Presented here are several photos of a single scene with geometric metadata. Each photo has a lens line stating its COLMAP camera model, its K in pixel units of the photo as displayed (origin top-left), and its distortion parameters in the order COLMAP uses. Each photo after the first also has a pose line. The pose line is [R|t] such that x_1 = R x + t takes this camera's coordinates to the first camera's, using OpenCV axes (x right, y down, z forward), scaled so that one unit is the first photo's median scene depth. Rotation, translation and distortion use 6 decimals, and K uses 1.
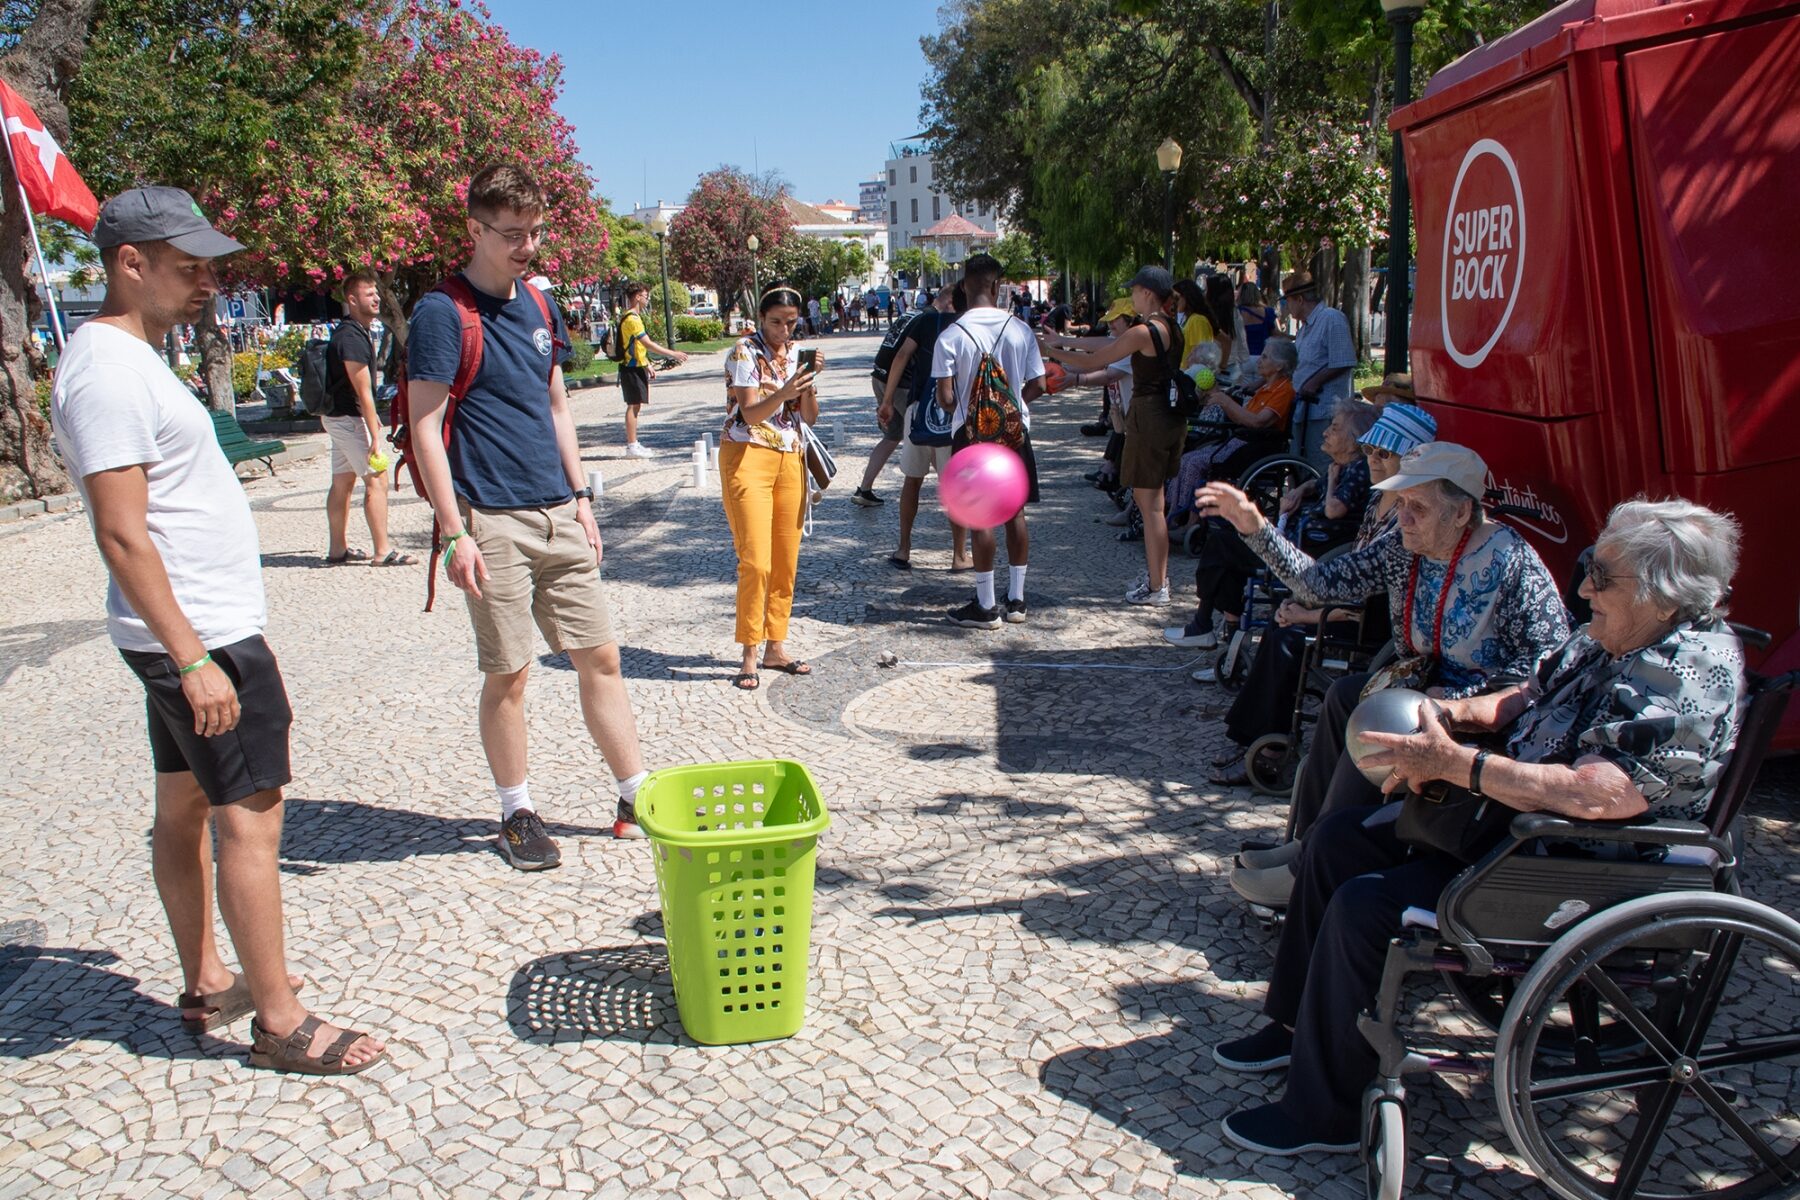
lens RADIAL K [[1427.7, 0, 909.2], [0, 1427.7, 621.7], [0, 0, 1]] dist [-0.144608, 0.145225]
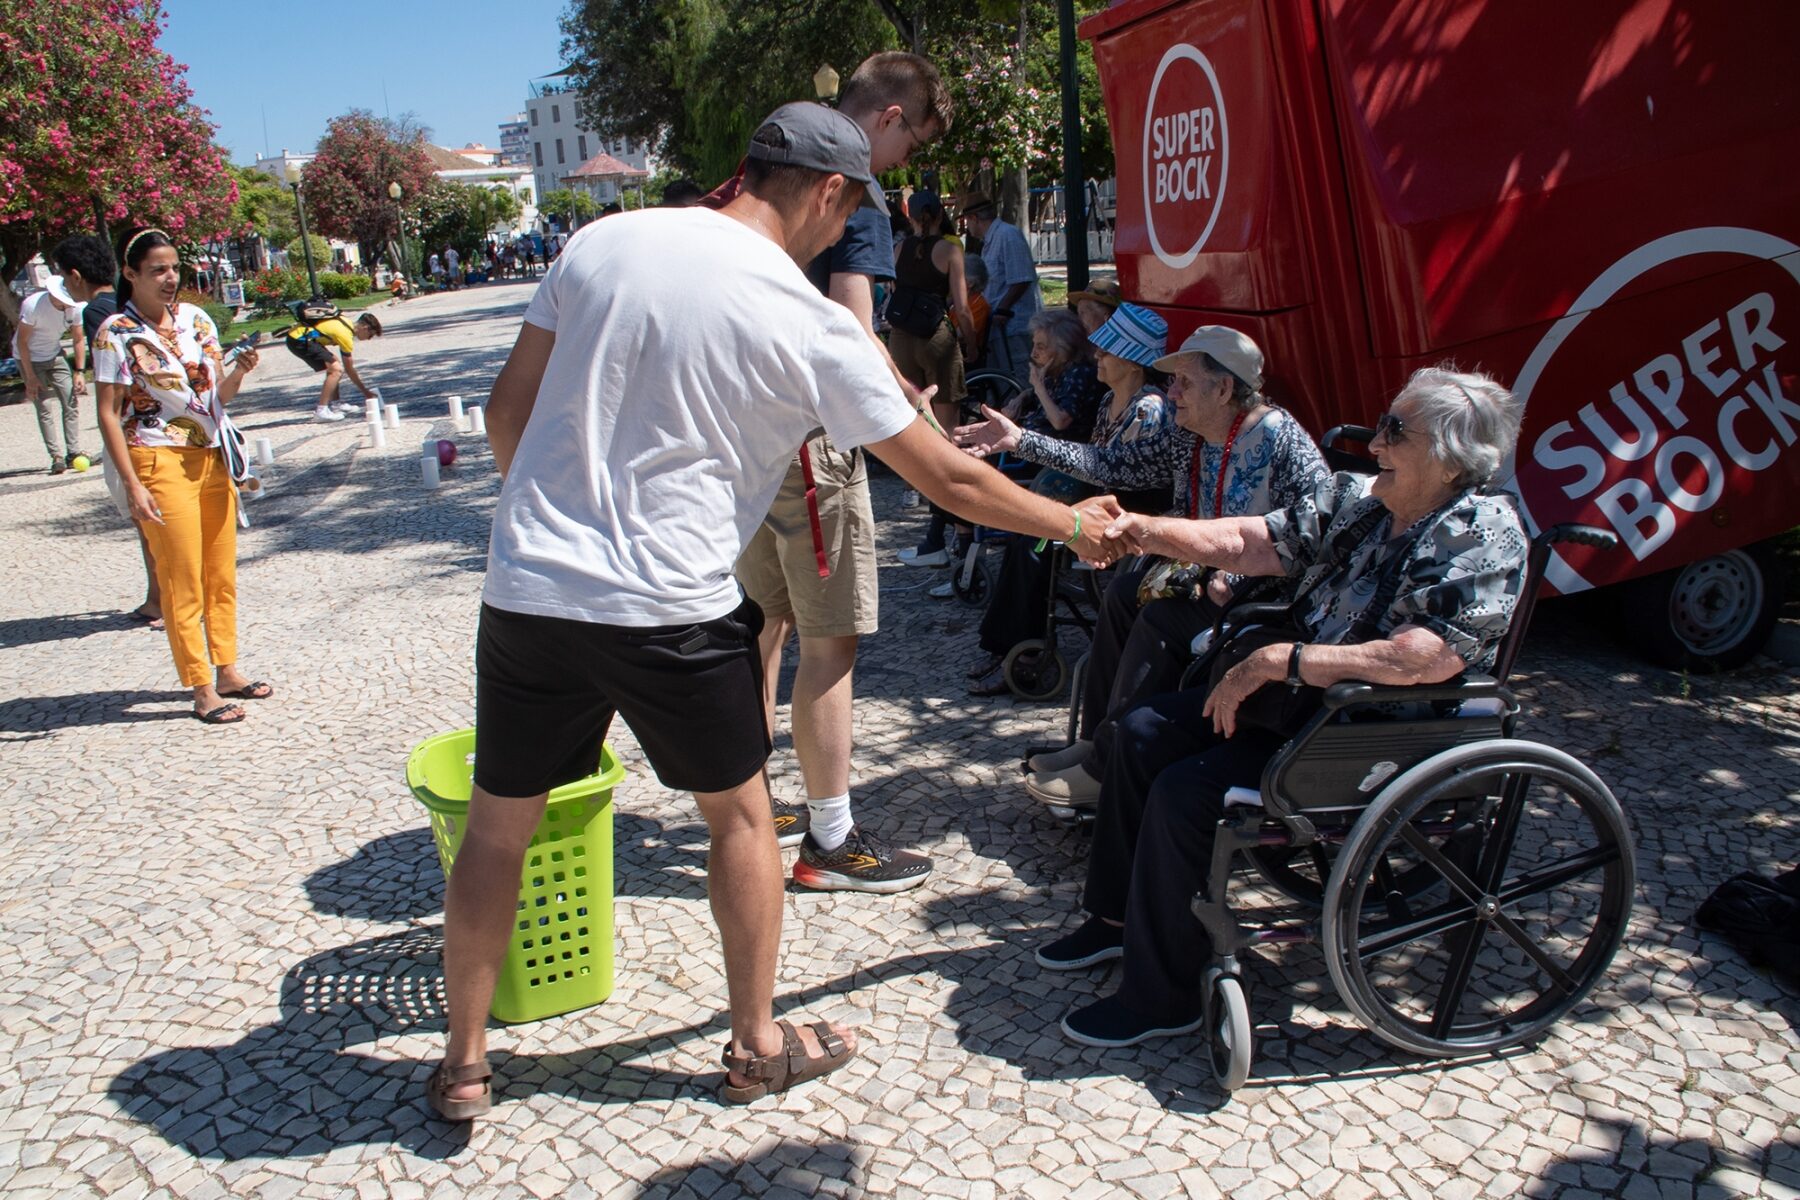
lens RADIAL K [[1424.4, 0, 910.8], [0, 1424.4, 620.2], [0, 0, 1]] dist [-0.151550, 0.151857]
pose [[0.971361, -0.095540, 0.217553, -0.050490], [0.086008, 0.994889, 0.052892, 0.005060], [-0.221494, -0.032666, 0.974614, 0.034129]]
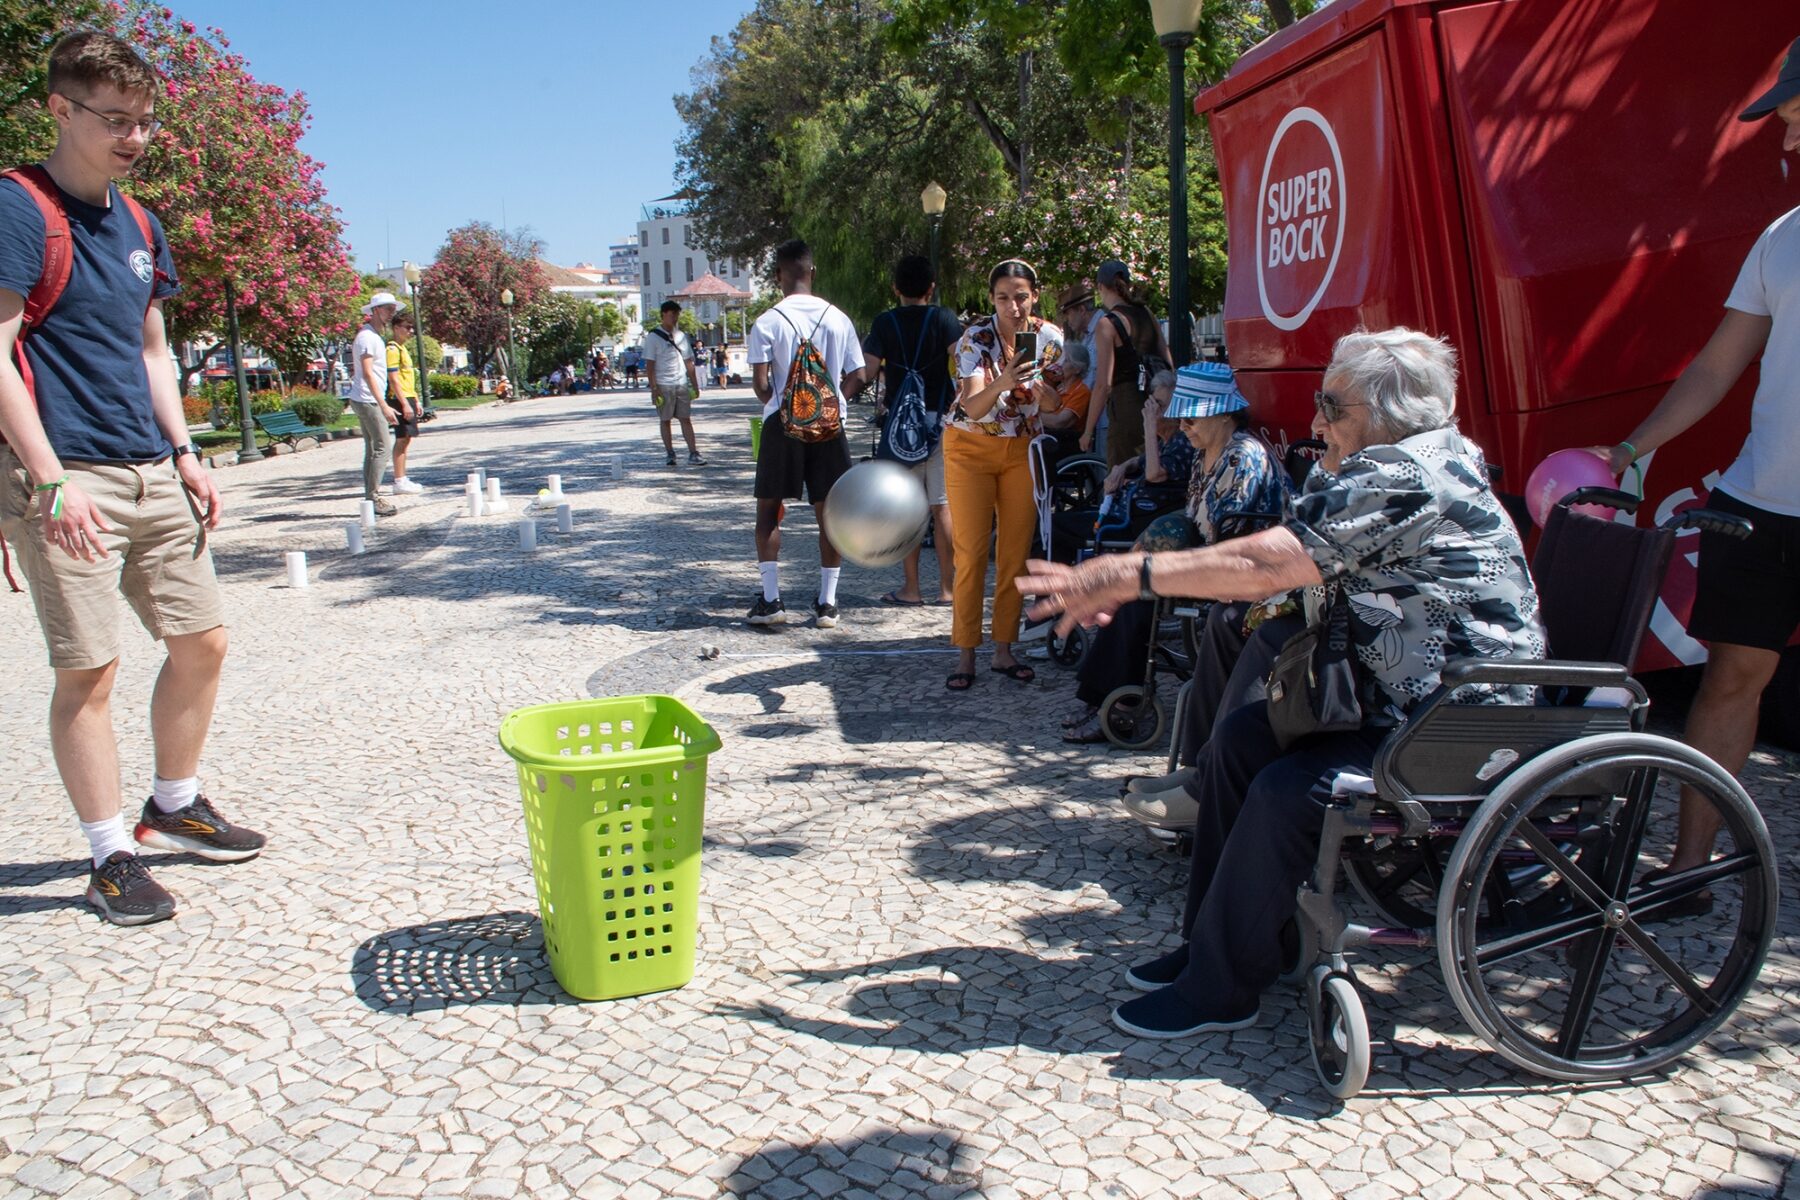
lens RADIAL K [[1427.7, 0, 909.2], [0, 1427.7, 621.7], [0, 0, 1]] dist [-0.144608, 0.145225]
pose [[0.985506, -0.028289, 0.167263, -0.066720], [0.035525, 0.998551, -0.040424, 0.079448], [-0.165877, 0.045780, 0.985083, 0.050174]]
